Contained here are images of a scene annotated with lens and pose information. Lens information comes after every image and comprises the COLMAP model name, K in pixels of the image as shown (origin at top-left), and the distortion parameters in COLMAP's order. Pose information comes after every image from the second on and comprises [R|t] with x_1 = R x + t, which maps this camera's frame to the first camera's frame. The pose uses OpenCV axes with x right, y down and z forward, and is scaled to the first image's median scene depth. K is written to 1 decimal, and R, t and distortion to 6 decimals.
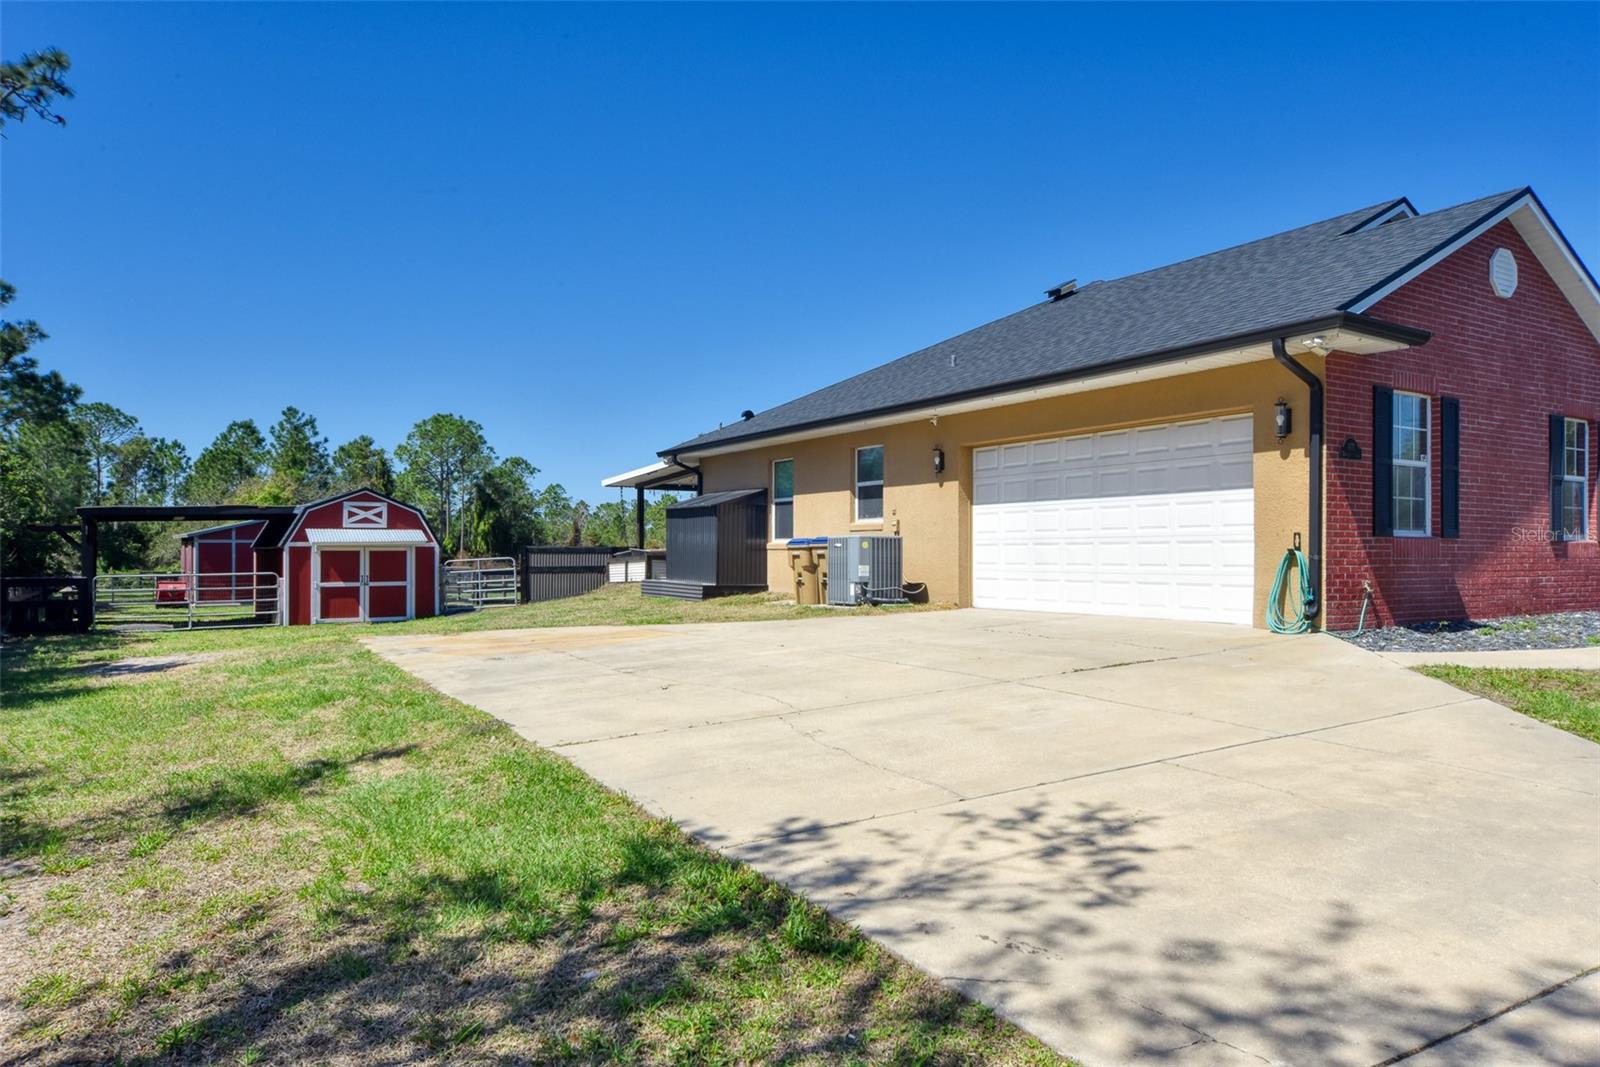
lens RADIAL K [[1037.1, 0, 800.0], [0, 1037.1, 533.5], [0, 0, 1]] dist [0.009792, 0.000717]
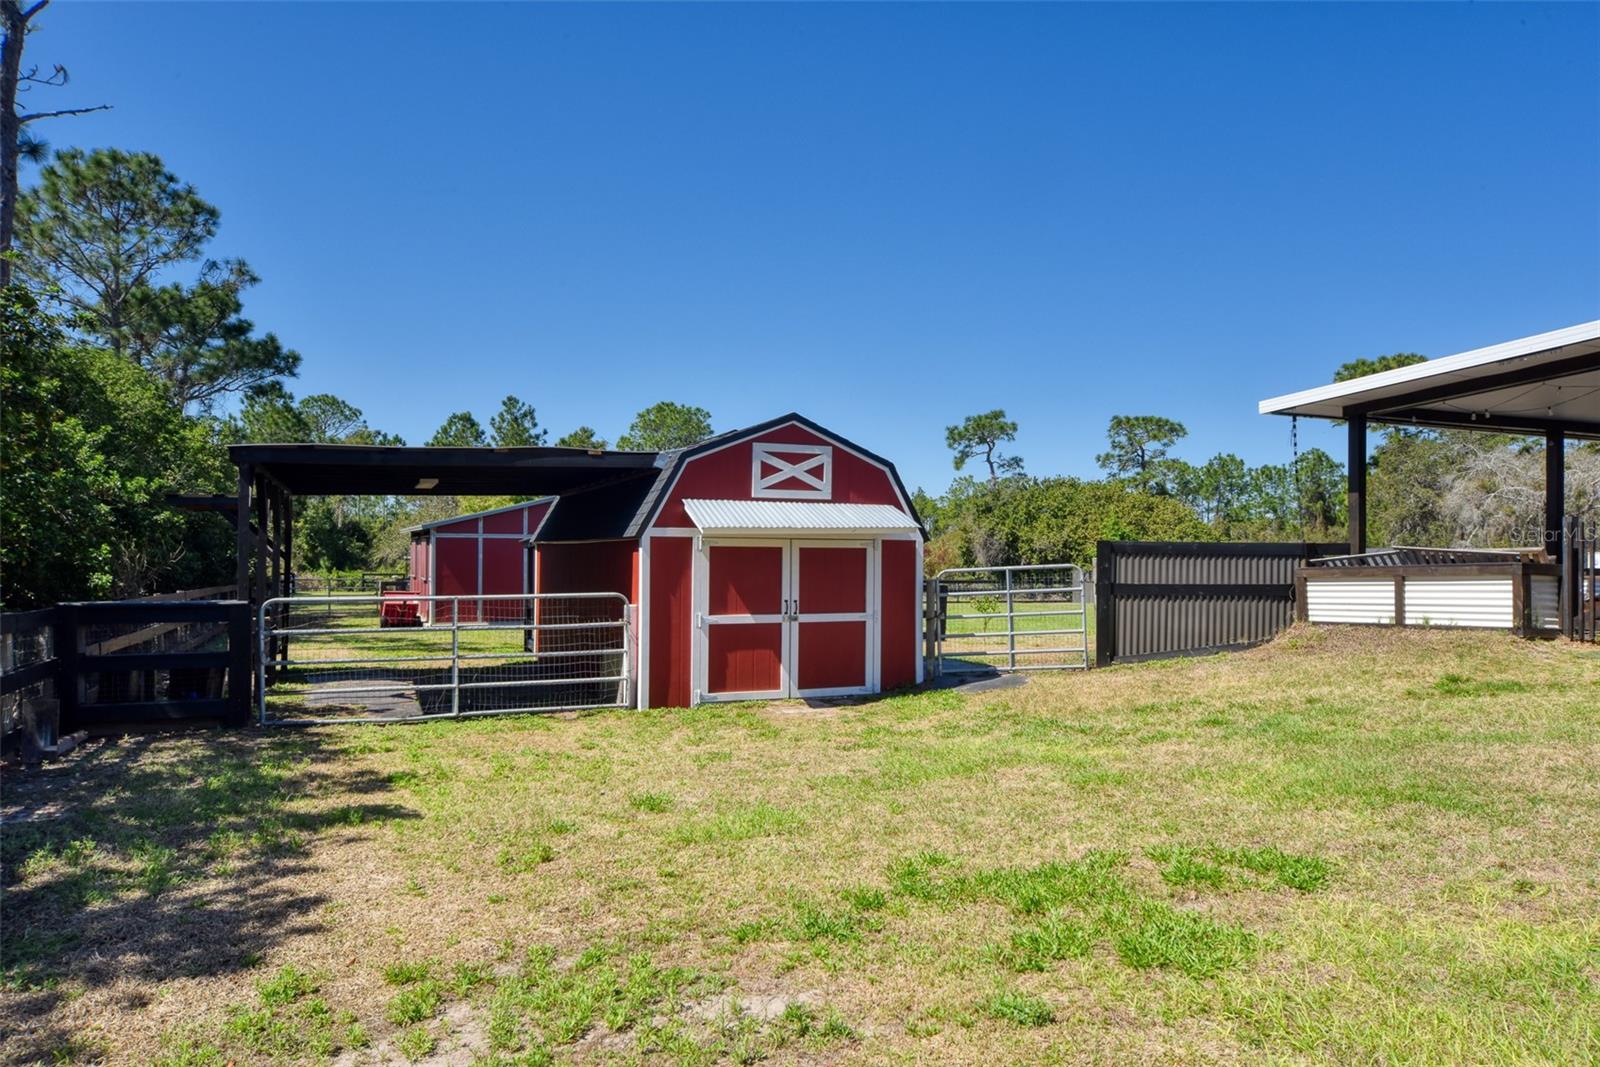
lens RADIAL K [[1038.5, 0, 796.0], [0, 1038.5, 536.6], [0, 0, 1]] dist [-0.005506, -0.001580]
pose [[0.985539, 0.004561, -0.169386, -0.318800], [-0.004741, 0.999989, -0.000657, 0.011208], [0.169381, 0.001450, 0.985550, 0.507512]]
